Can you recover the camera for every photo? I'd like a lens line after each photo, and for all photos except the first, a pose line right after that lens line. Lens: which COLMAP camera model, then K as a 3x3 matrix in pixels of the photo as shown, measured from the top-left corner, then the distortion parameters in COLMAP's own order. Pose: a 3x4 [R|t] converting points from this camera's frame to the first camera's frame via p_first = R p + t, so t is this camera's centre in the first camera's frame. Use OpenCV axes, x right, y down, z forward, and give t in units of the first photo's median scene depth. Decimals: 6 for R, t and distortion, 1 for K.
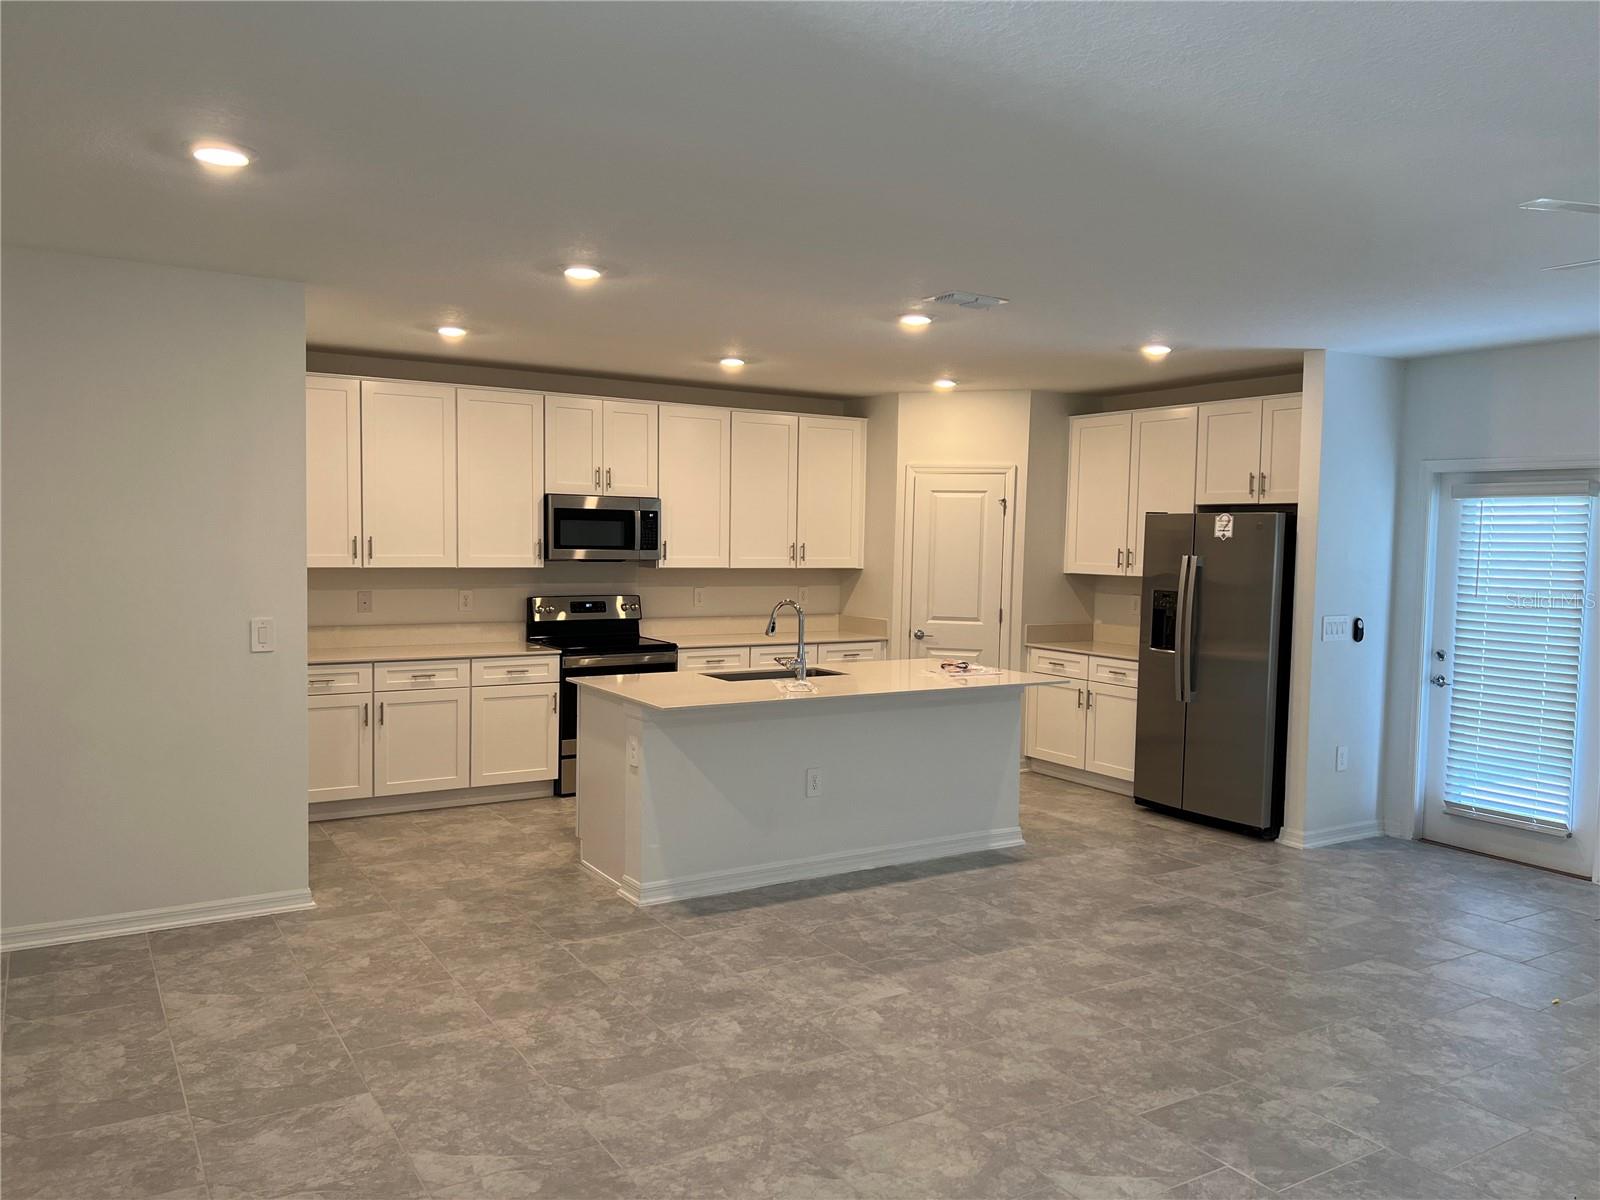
lens RADIAL K [[1205.5, 0, 812.5], [0, 1205.5, 596.2], [0, 0, 1]] dist [0.051935, -0.059191]
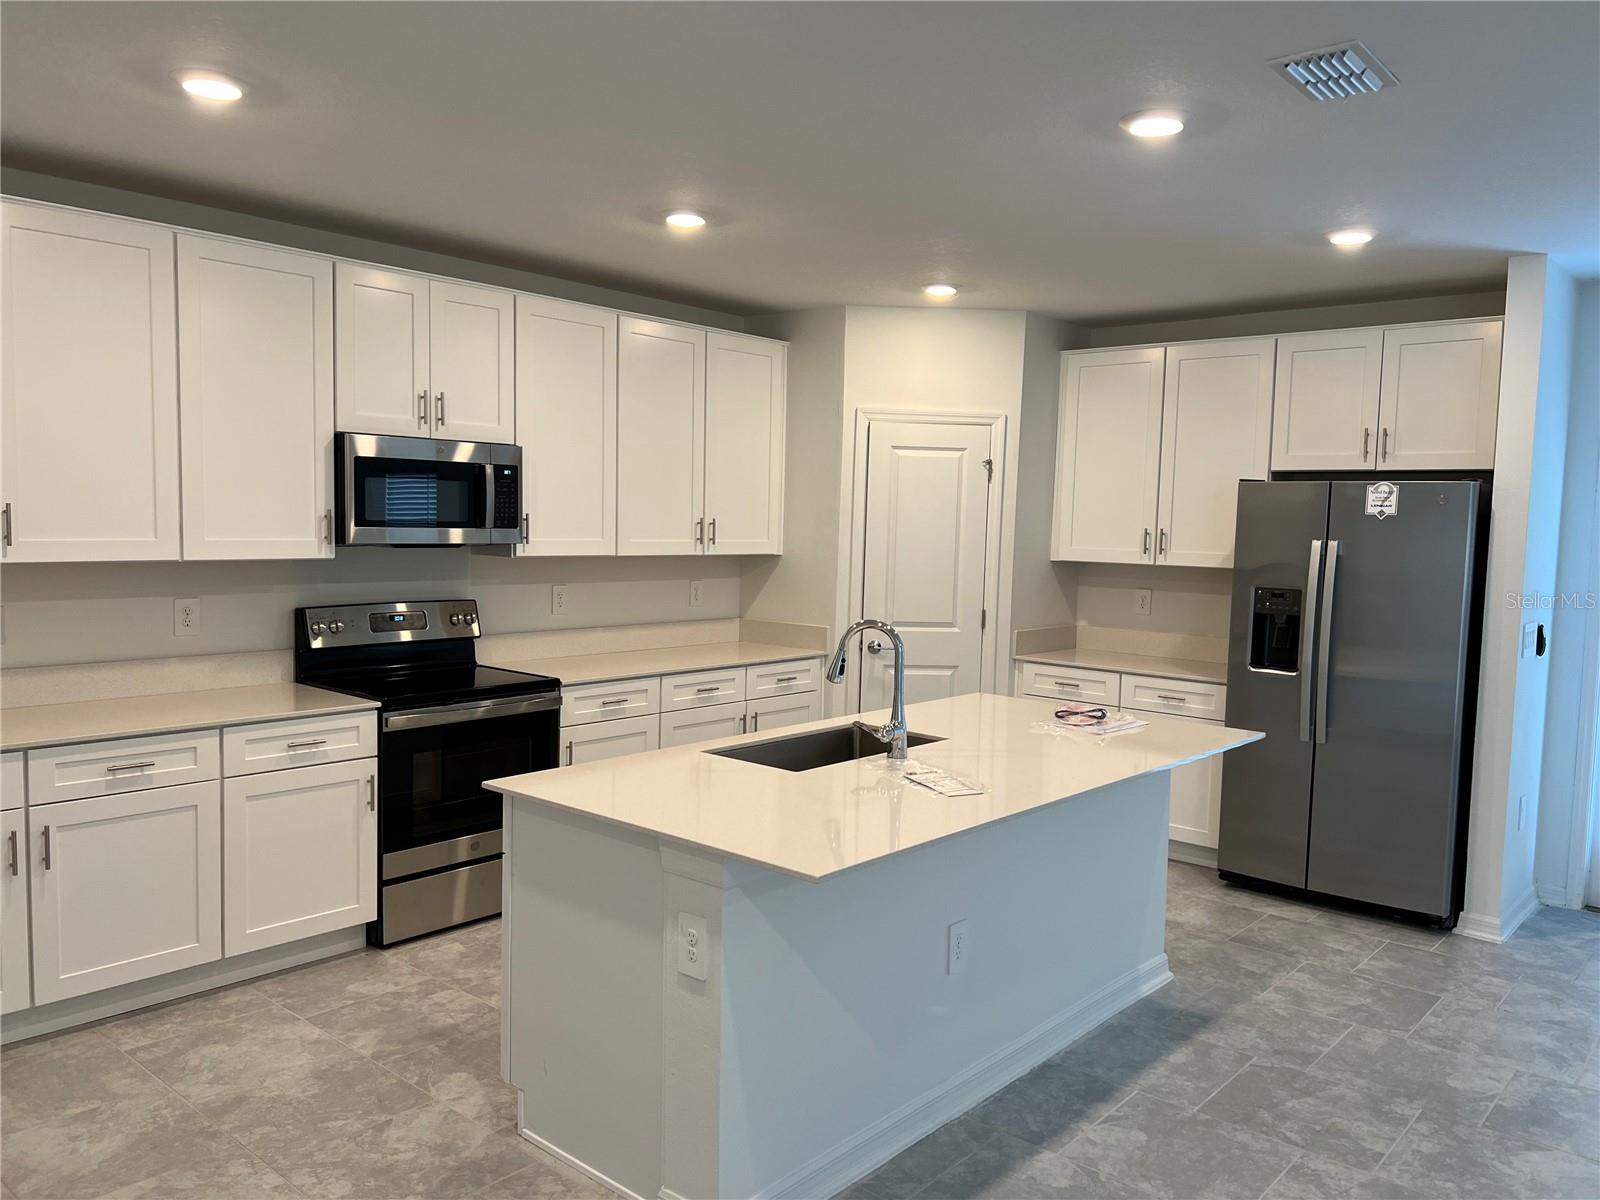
lens RADIAL K [[1205.5, 0, 822.9], [0, 1205.5, 600.8], [0, 0, 1]] dist [0.051935, -0.059191]
pose [[0.953920, -0.014891, 0.299693, -0.193205], [0.006285, 0.999540, 0.029661, -0.021337], [-0.299996, -0.026411, 0.953575, 0.408135]]
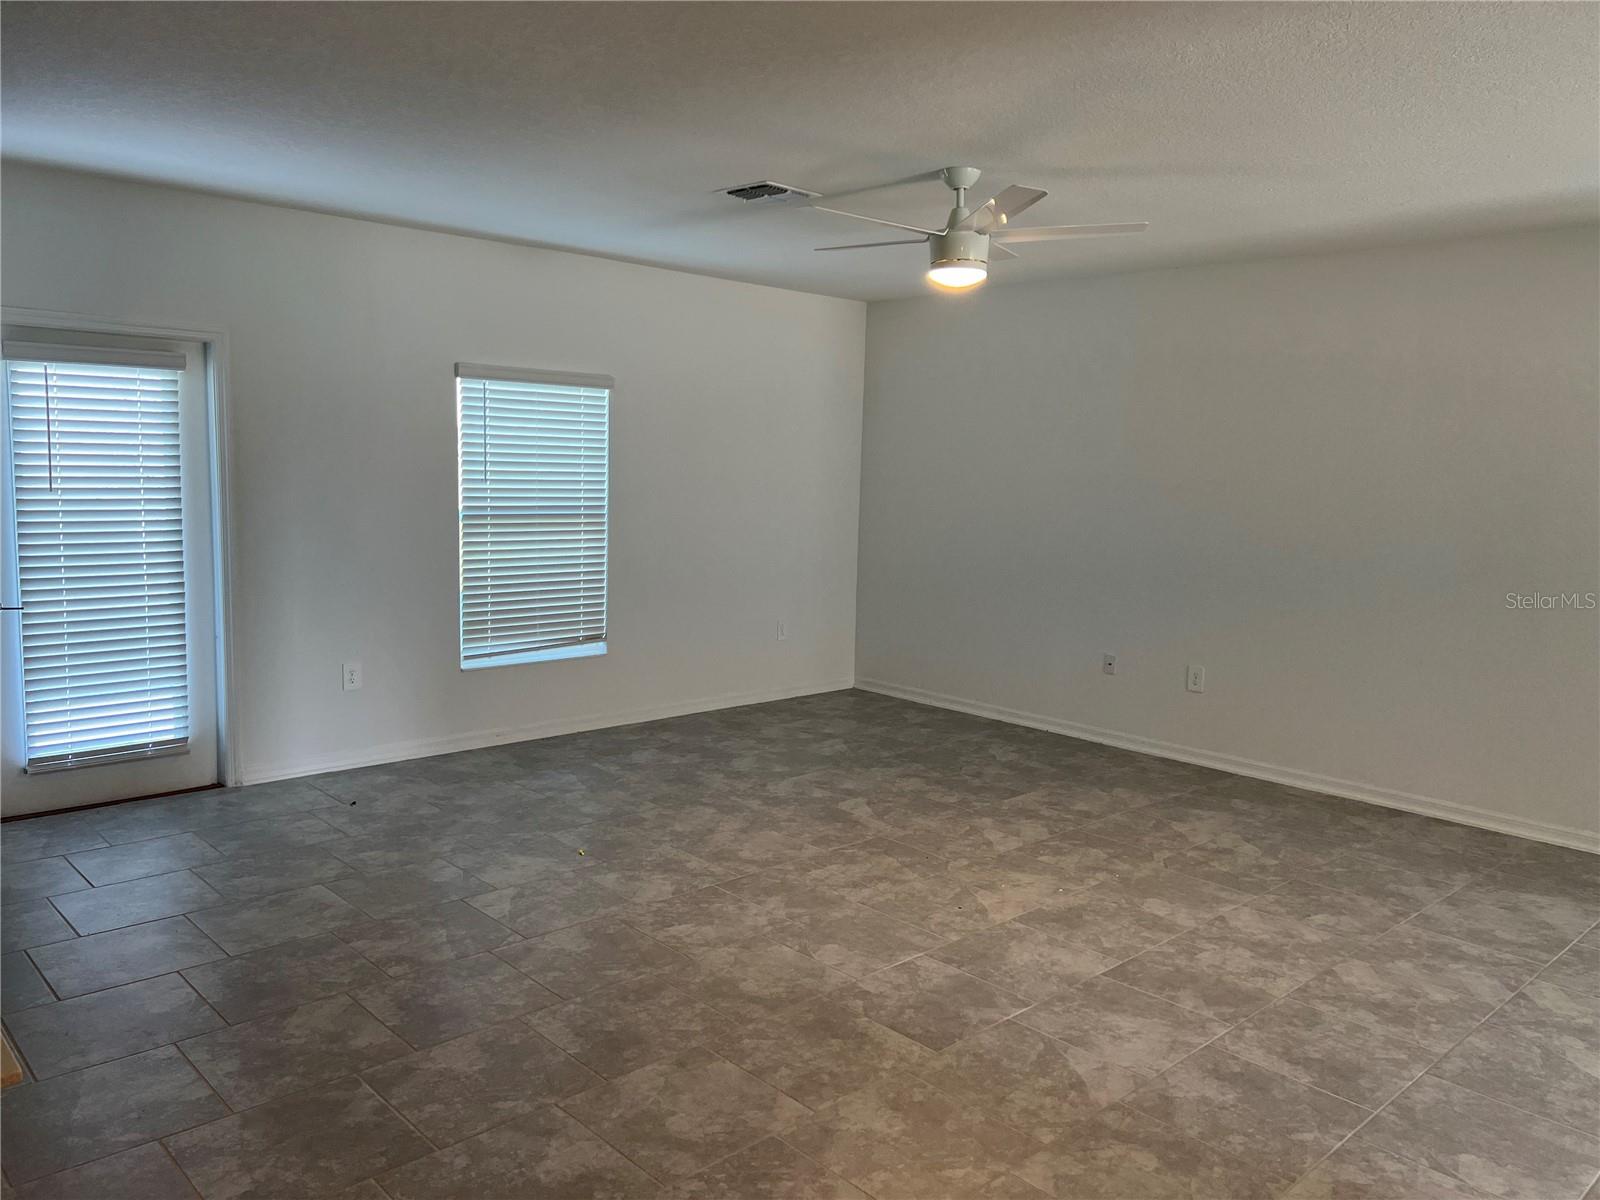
lens RADIAL K [[1205.5, 0, 798.9], [0, 1205.5, 610.6], [0, 0, 1]] dist [0.051935, -0.059191]
pose [[-0.191593, -0.151189, 0.969760, -0.299401], [0.019416, 0.987287, 0.157757, -0.035764], [-0.981282, 0.049054, -0.186222, 0.646175]]
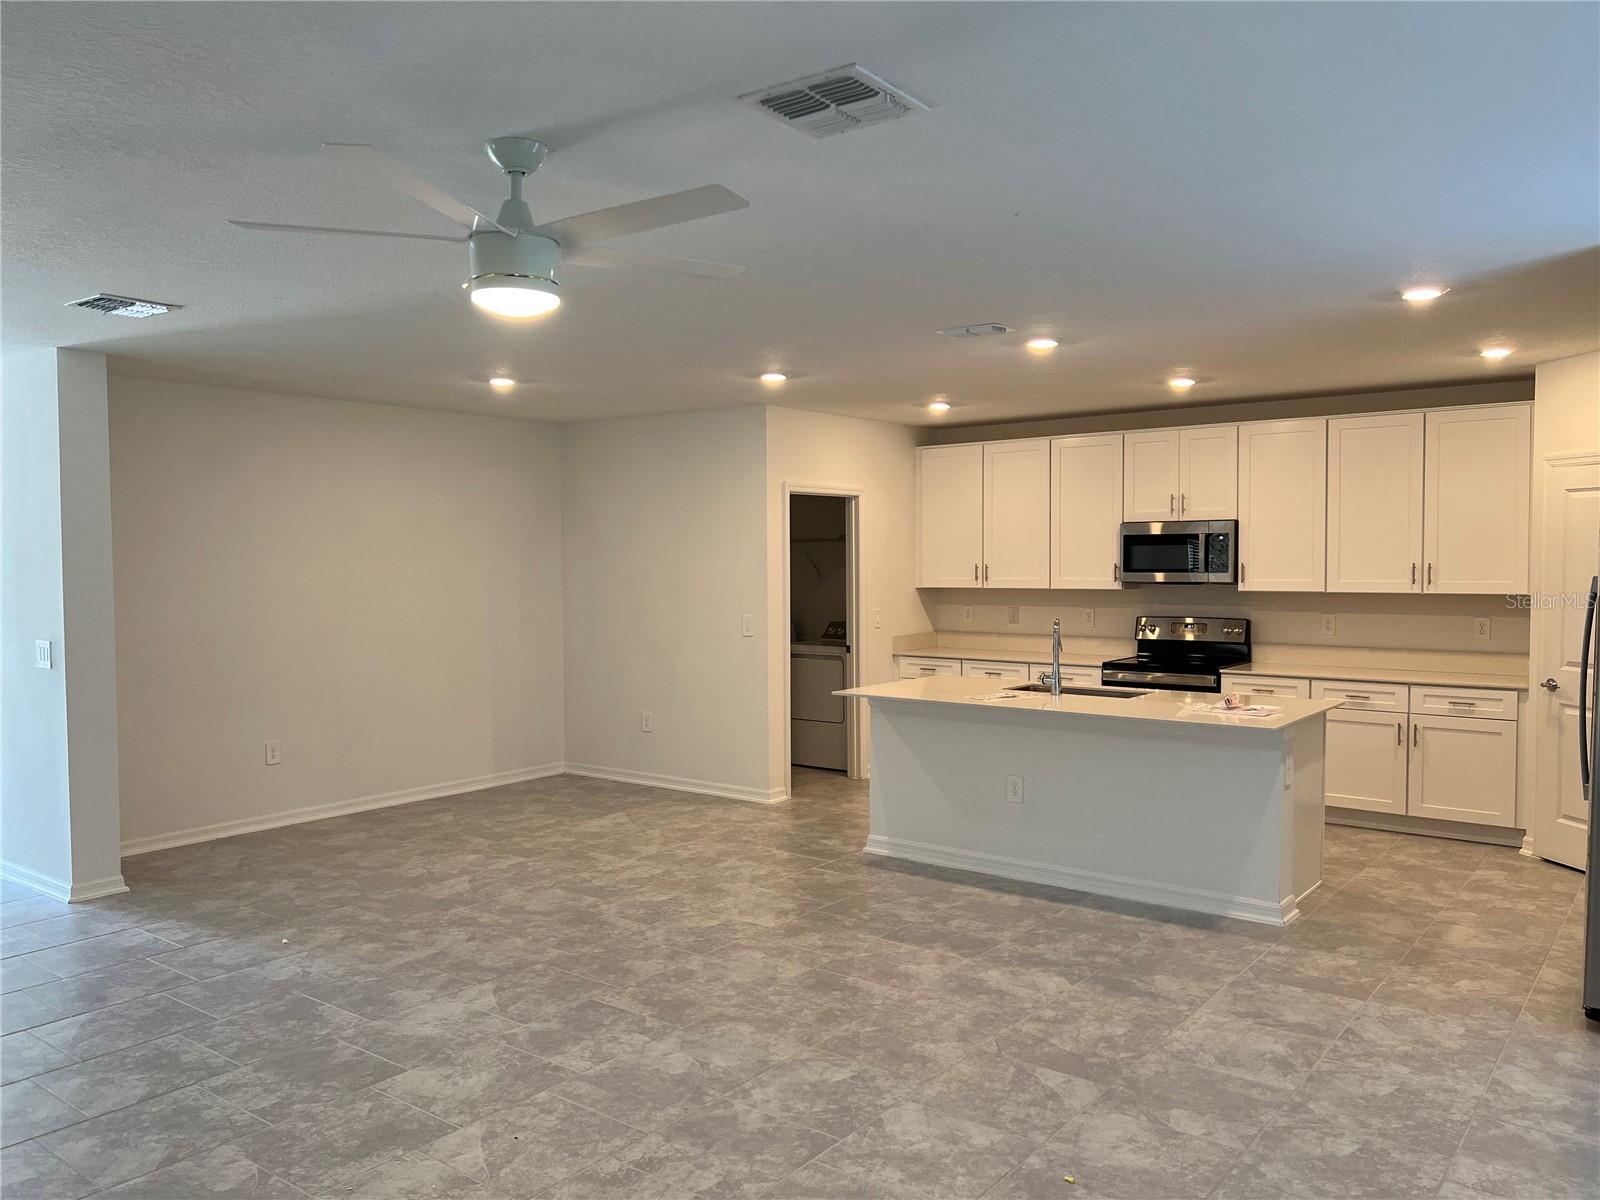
lens RADIAL K [[1205.5, 0, 796.1], [0, 1205.5, 632.7], [0, 0, 1]] dist [0.051935, -0.059191]
pose [[0.345484, 0.040013, -0.937571, 0.788584], [-0.036503, 0.998907, 0.029180, -0.006172], [0.937715, 0.024143, 0.346567, 0.379449]]
